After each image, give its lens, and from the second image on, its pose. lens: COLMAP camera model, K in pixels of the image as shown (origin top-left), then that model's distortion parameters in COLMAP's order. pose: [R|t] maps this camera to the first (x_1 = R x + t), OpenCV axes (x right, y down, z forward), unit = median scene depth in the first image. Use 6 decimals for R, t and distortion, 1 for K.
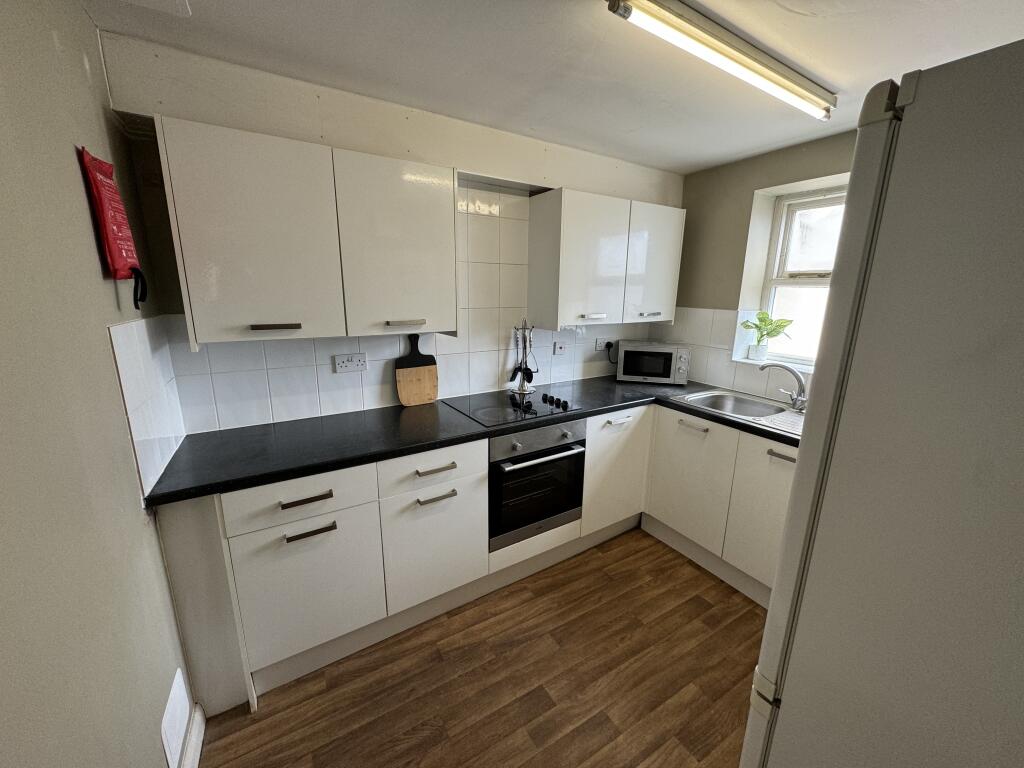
lens RADIAL K [[408.0, 0, 507.6], [0, 408.0, 385.3], [0, 0, 1]] dist [-0.001587, 0.000215]
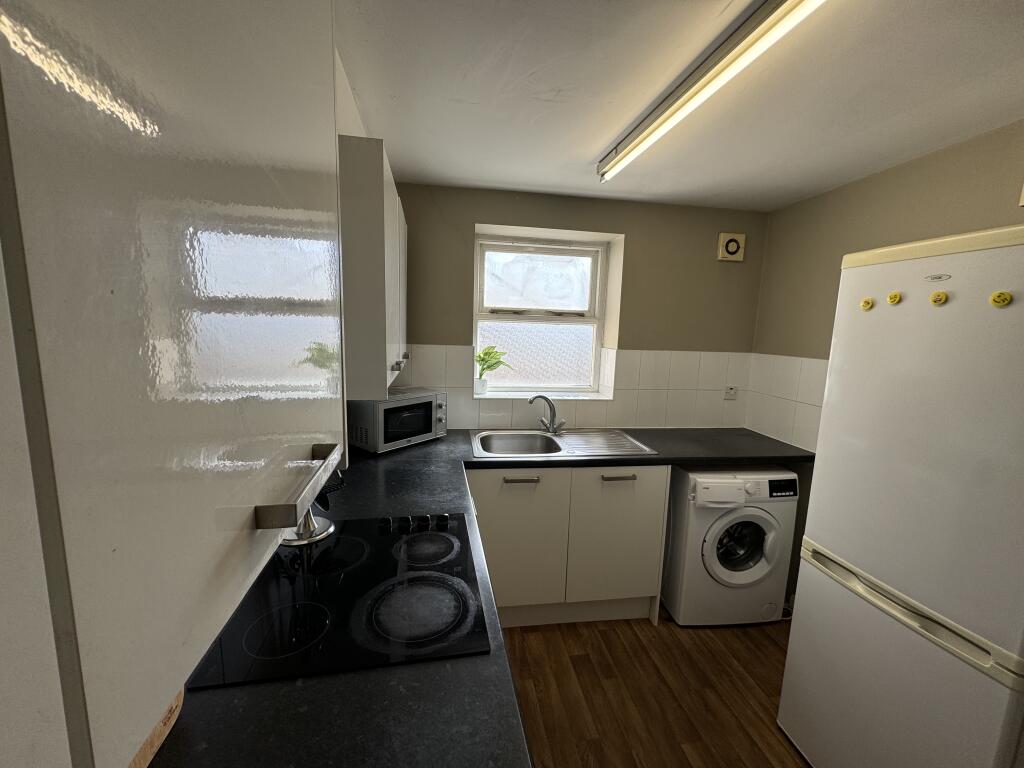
lens RADIAL K [[408.0, 0, 509.5], [0, 408.0, 385.9], [0, 0, 1]] dist [-0.001587, 0.000215]
pose [[0.356731, -0.132586, 0.924751, -0.292877], [0.185151, 0.980276, 0.069123, -0.142536], [-0.915676, 0.146560, 0.374244, 0.586337]]
